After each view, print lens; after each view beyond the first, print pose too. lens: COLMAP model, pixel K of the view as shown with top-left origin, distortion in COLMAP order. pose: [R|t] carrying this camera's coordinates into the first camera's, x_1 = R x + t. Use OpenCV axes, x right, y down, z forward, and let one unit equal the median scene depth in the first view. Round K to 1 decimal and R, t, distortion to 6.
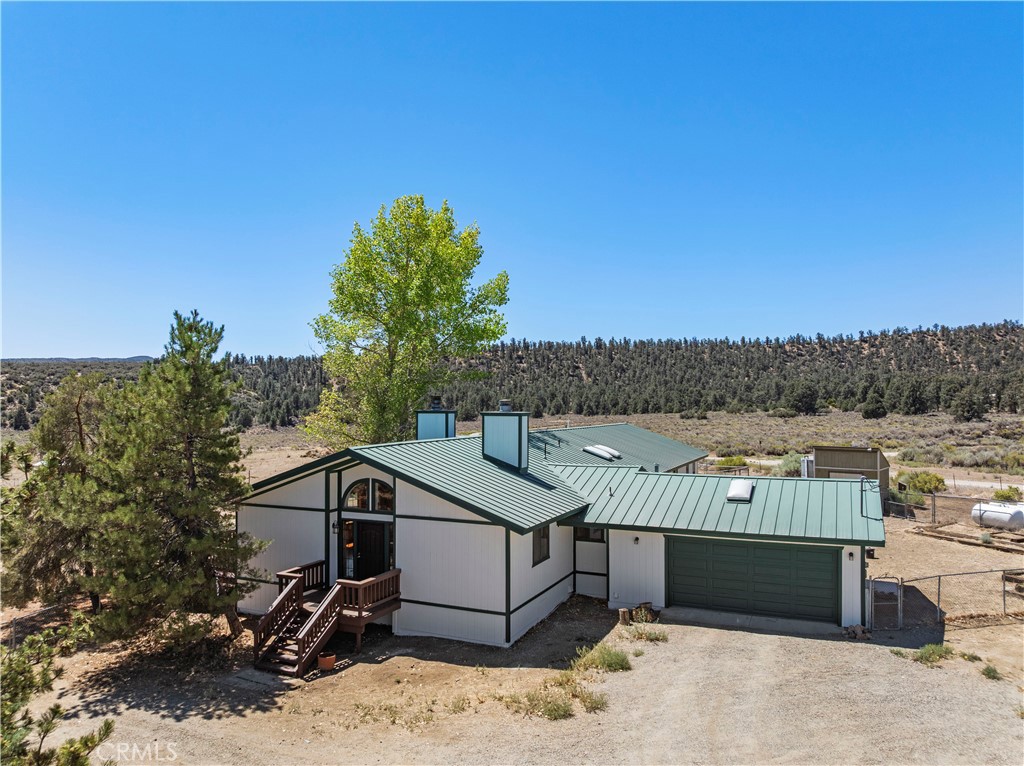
lens RADIAL K [[727.7, 0, 512.0], [0, 727.7, 379.2], [0, 0, 1]] dist [-0.036213, -0.003080]
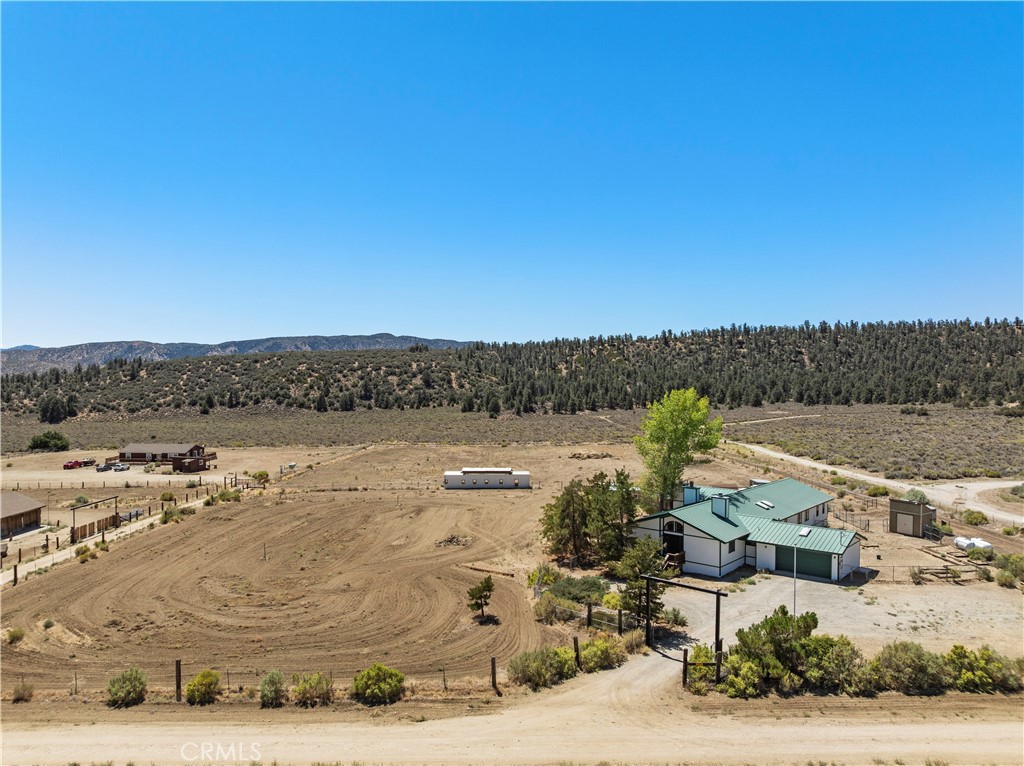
lens RADIAL K [[727.7, 0, 512.8], [0, 727.7, 381.2], [0, 0, 1]] dist [-0.036213, -0.003080]
pose [[0.956889, 0.005784, -0.290397, 0.001769], [0.006280, 0.999156, 0.040597, -0.026878], [0.290386, -0.040670, 0.956045, -0.097006]]
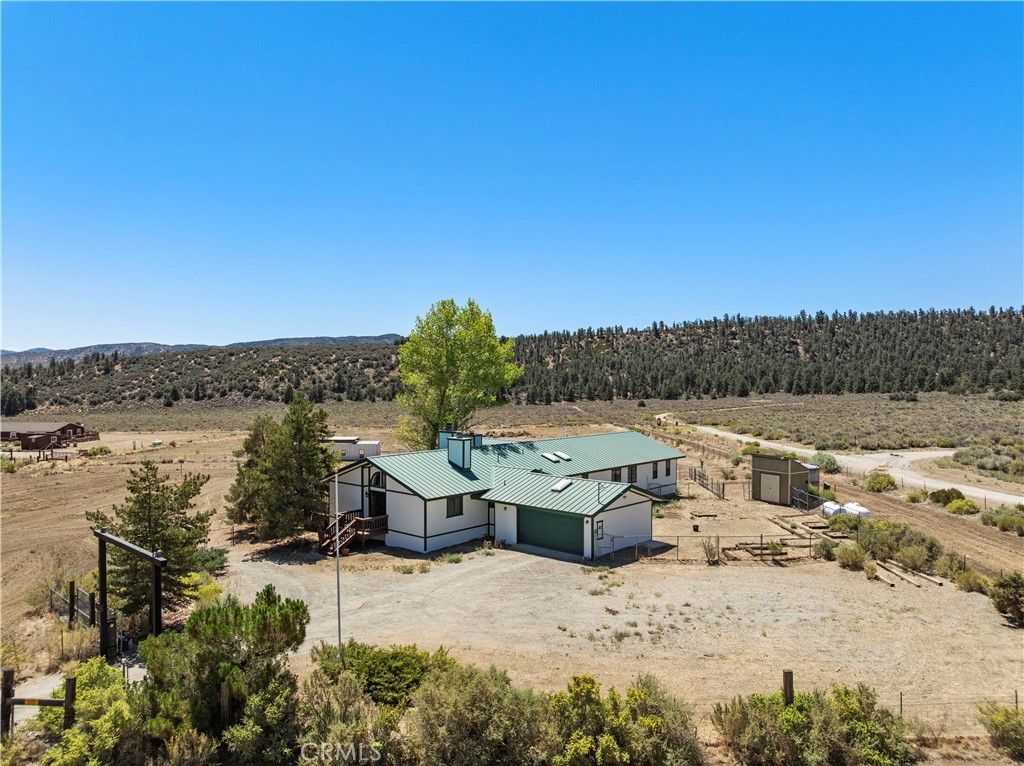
lens RADIAL K [[727.7, 0, 512.3], [0, 727.7, 382.2], [0, 0, 1]] dist [-0.036213, -0.003080]
pose [[0.952174, 0.002456, -0.305546, 0.036663], [0.010276, 0.999145, 0.040053, -0.009137], [0.305383, -0.041277, 0.951335, -0.039184]]
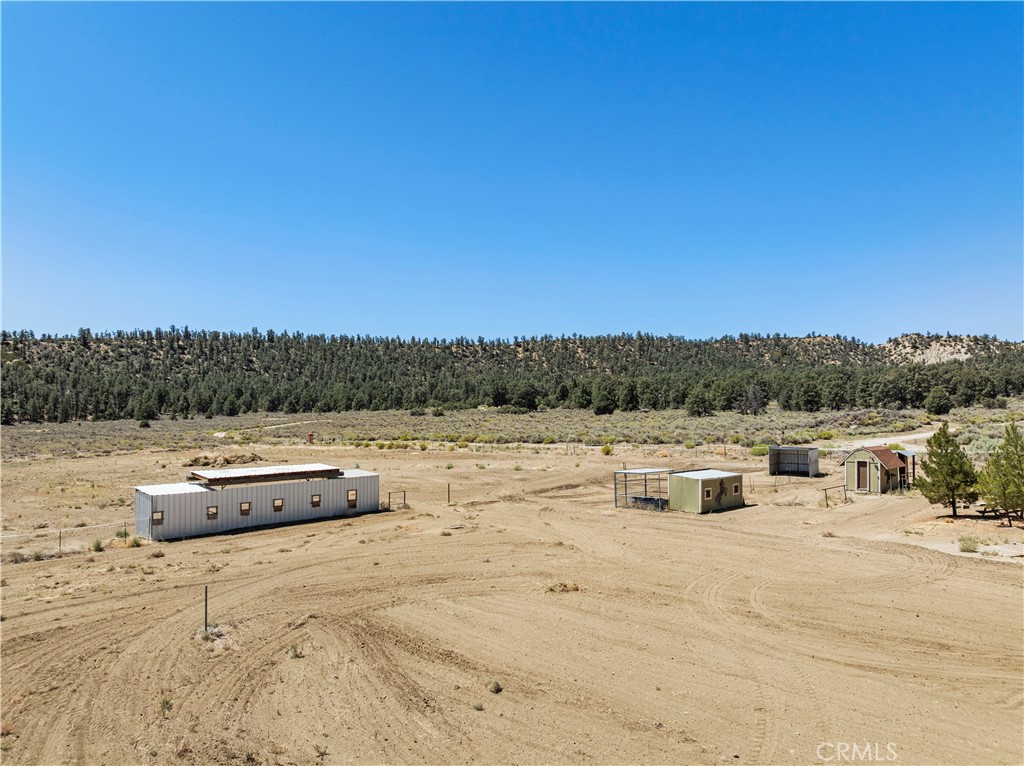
lens RADIAL K [[727.7, 0, 510.3], [0, 727.7, 381.2], [0, 0, 1]] dist [-0.036213, -0.003080]
pose [[0.869661, 0.018575, 0.493300, -0.103542], [-0.020847, 0.999782, -0.000894, 0.004287], [-0.493209, -0.009507, 0.869859, 0.058184]]
